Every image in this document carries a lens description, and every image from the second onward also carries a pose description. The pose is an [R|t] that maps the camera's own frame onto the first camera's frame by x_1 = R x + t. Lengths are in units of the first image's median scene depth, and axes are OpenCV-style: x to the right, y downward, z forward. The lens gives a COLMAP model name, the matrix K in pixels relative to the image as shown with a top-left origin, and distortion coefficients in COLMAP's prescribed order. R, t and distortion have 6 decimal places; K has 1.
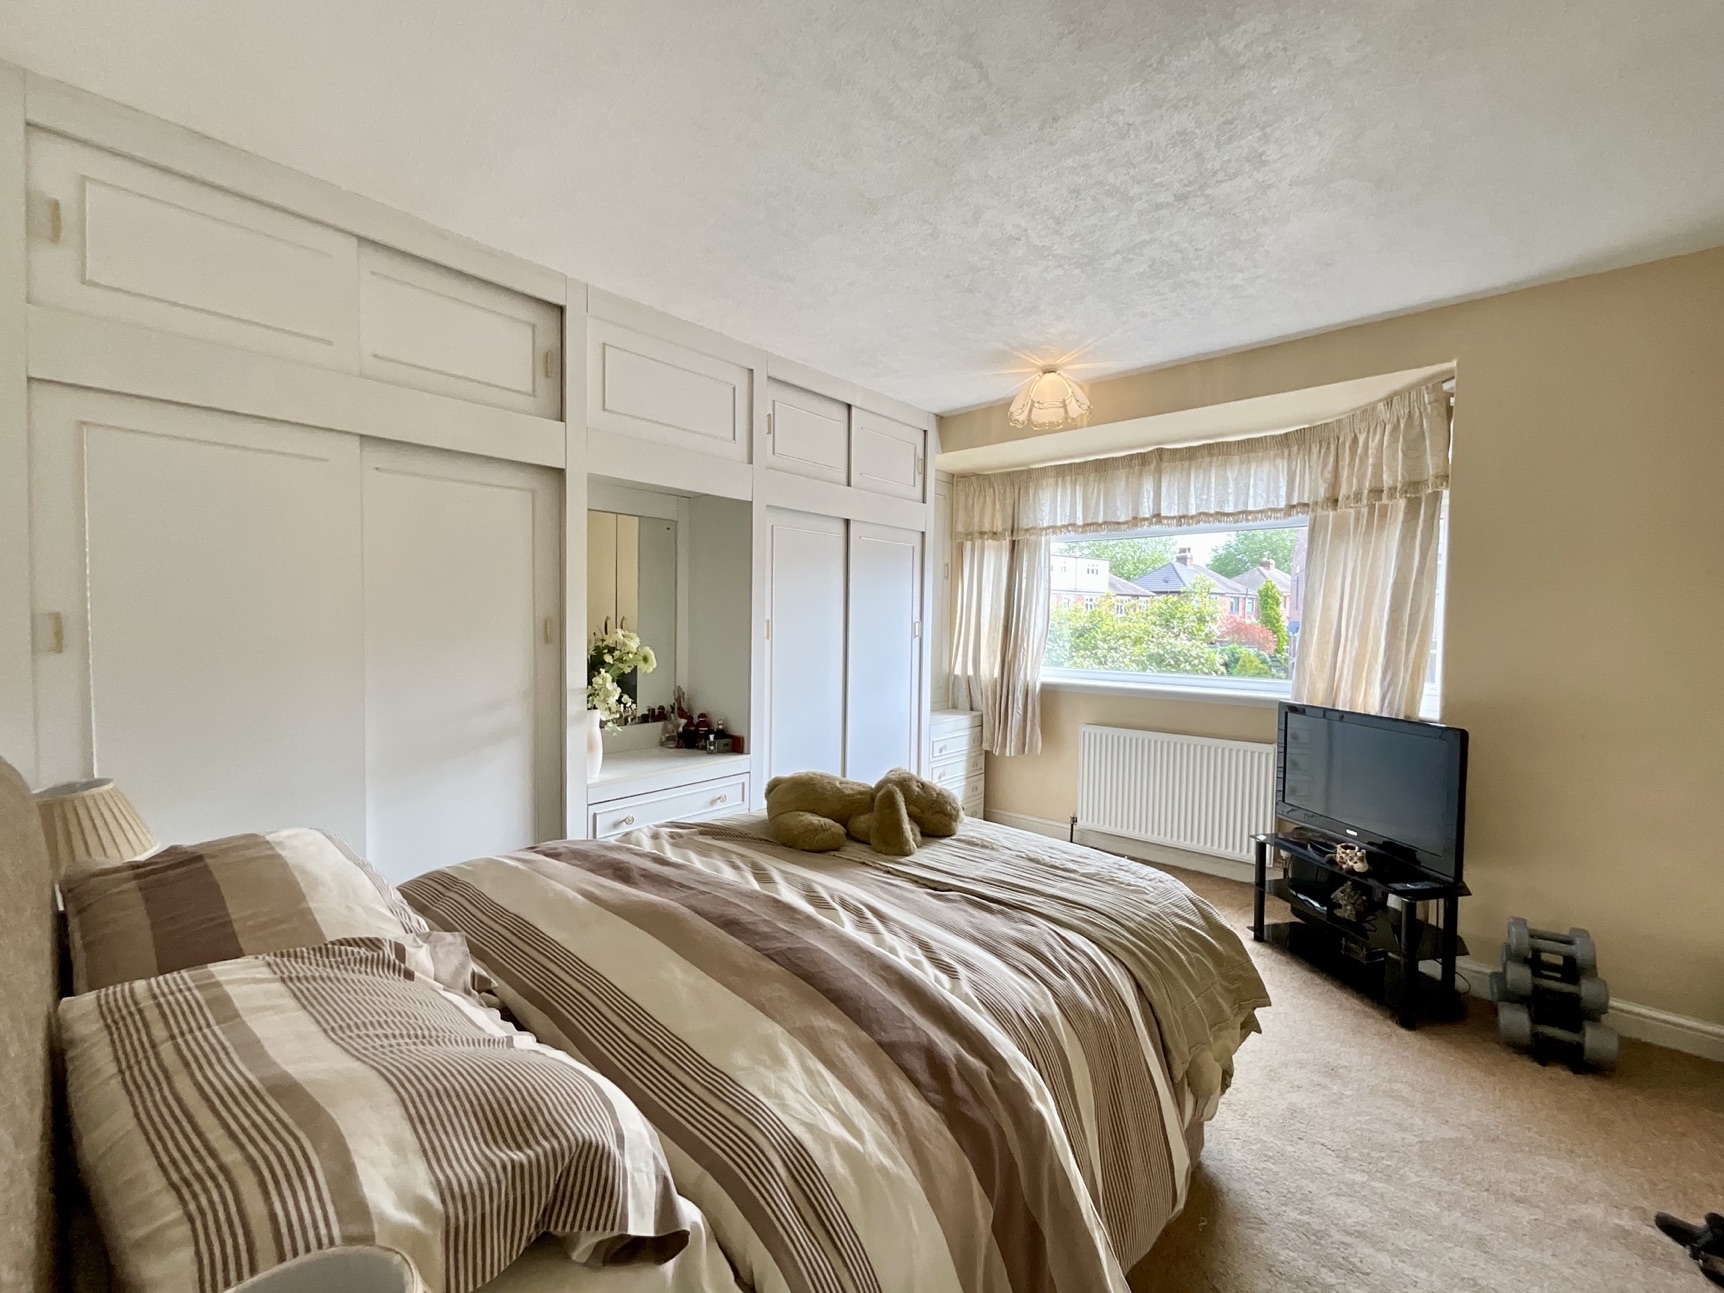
lens RADIAL K [[696.1, 0, 862.7], [0, 696.1, 647.7], [0, 0, 1]] dist [-0.001722, -0.000095]
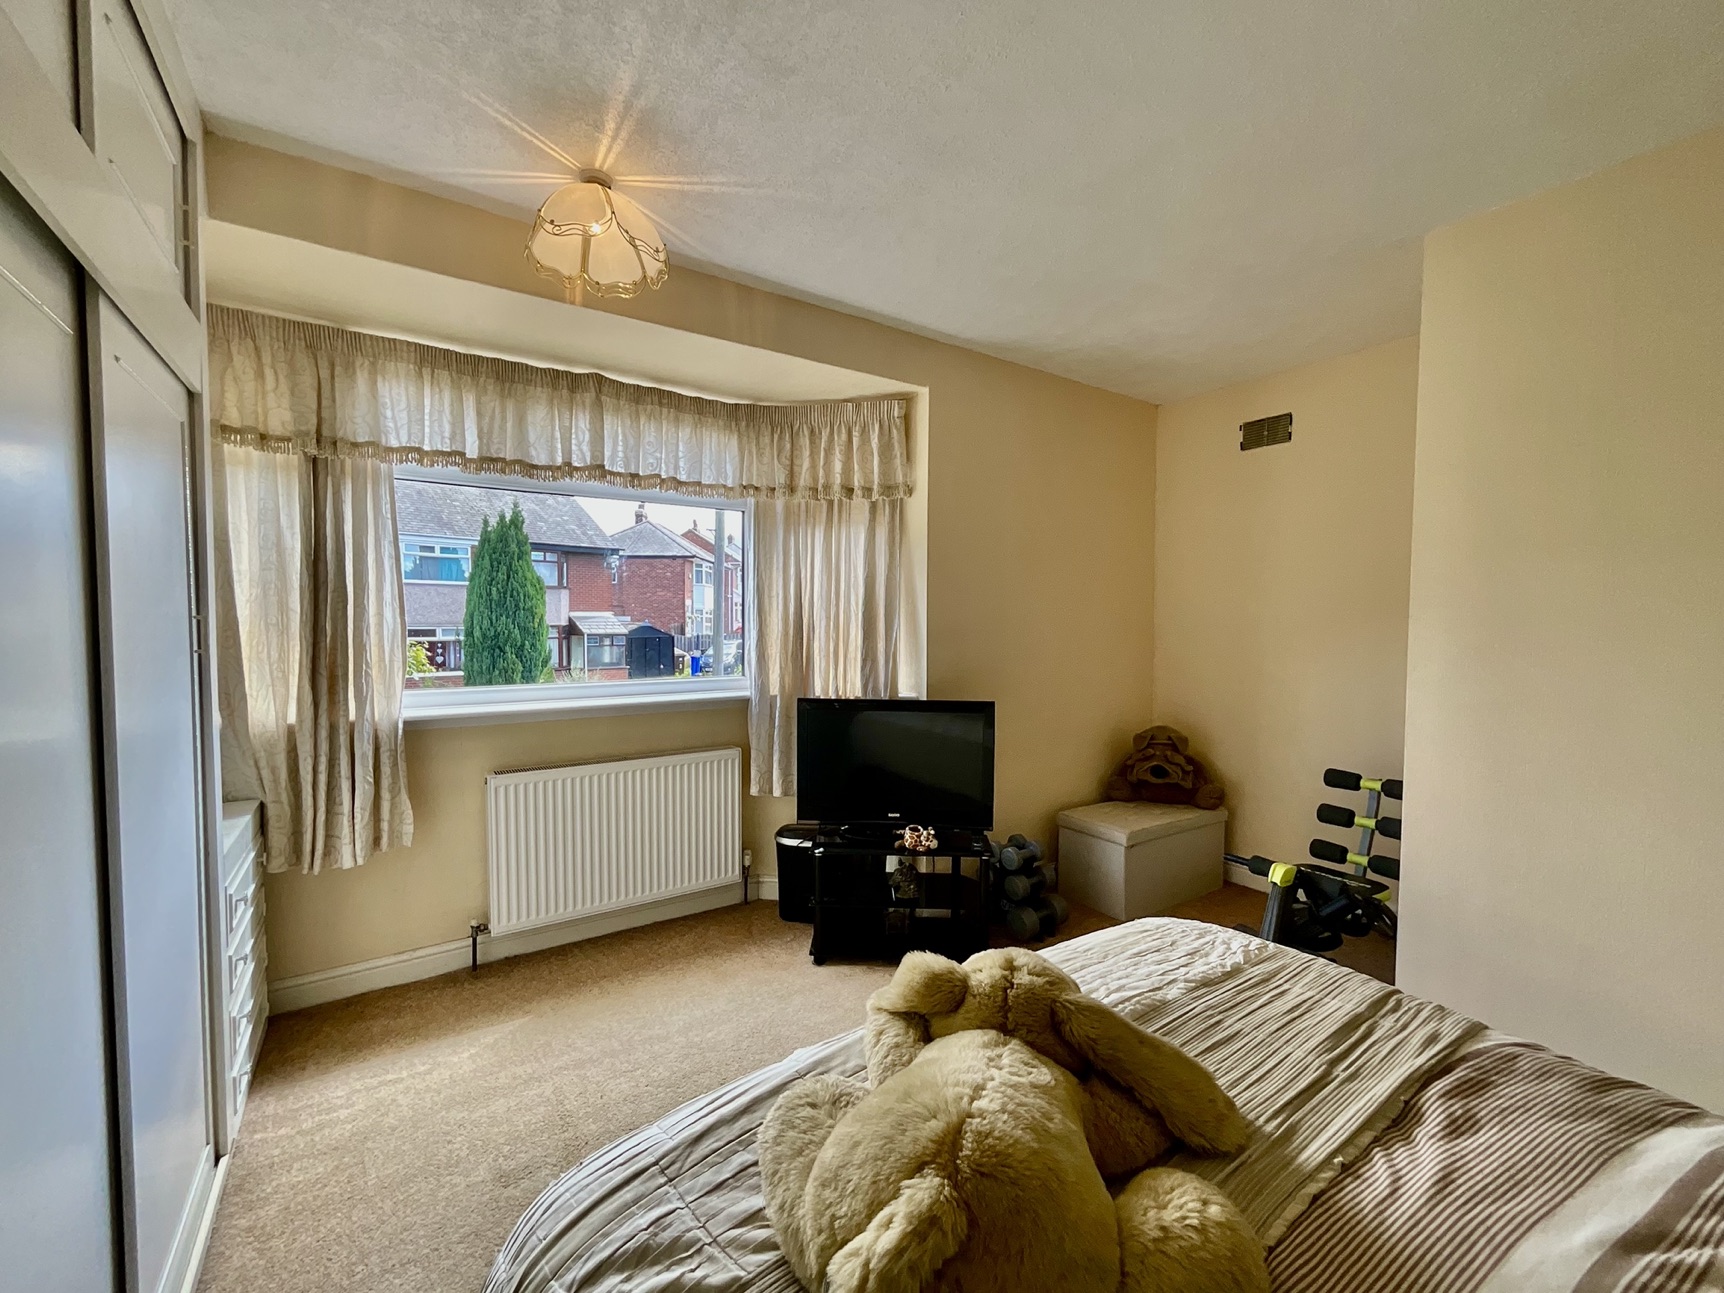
lens RADIAL K [[696.1, 0, 863.5], [0, 696.1, 646.9], [0, 0, 1]] dist [-0.001722, -0.000095]
pose [[0.264262, -0.053296, 0.962977, -0.225971], [0.037250, 0.998291, 0.045028, -0.025094], [-0.963731, 0.023972, 0.265796, 0.567490]]
